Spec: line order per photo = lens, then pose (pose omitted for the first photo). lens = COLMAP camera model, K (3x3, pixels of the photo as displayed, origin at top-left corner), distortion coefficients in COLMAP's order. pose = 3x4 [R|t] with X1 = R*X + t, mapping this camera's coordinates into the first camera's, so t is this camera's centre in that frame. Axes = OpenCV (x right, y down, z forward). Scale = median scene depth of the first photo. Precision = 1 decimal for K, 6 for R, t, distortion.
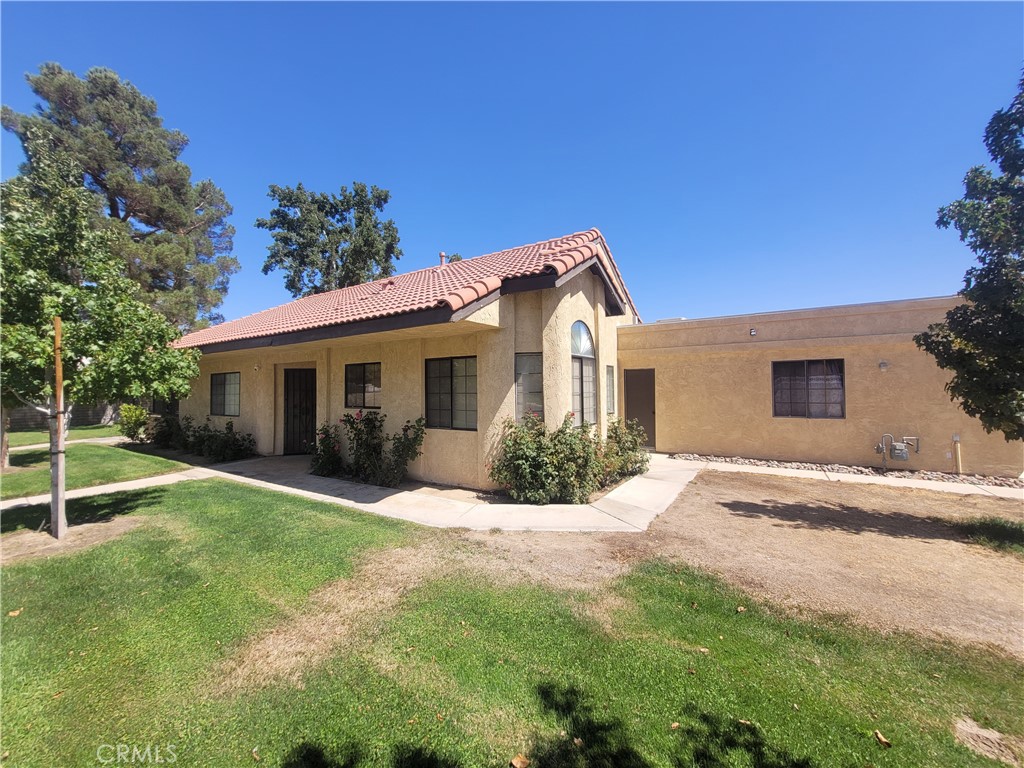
lens RADIAL K [[402.8, 0, 504.7], [0, 402.8, 378.8], [0, 0, 1]] dist [0.002010, 0.000916]
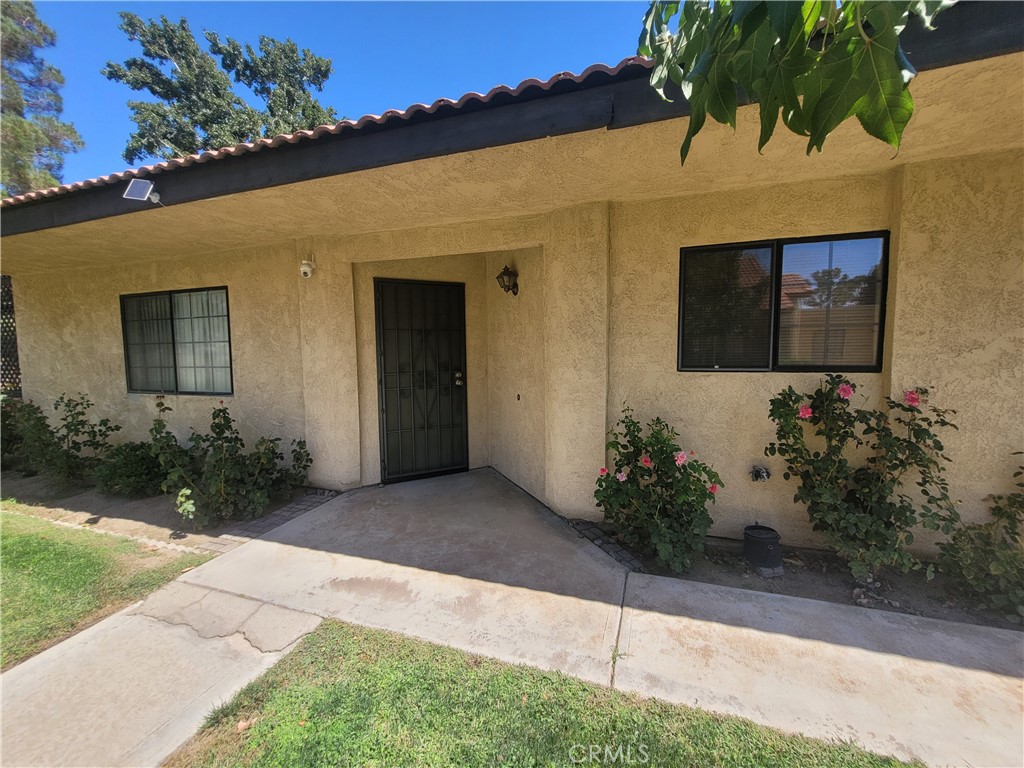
lens RADIAL K [[402.8, 0, 517.3], [0, 402.8, 381.9], [0, 0, 1]] dist [0.002010, 0.000916]
pose [[0.964794, -0.021237, 0.262148, -0.188294], [-0.006270, 0.994594, 0.103652, 0.013390], [-0.262932, -0.101646, 0.959445, 0.203628]]
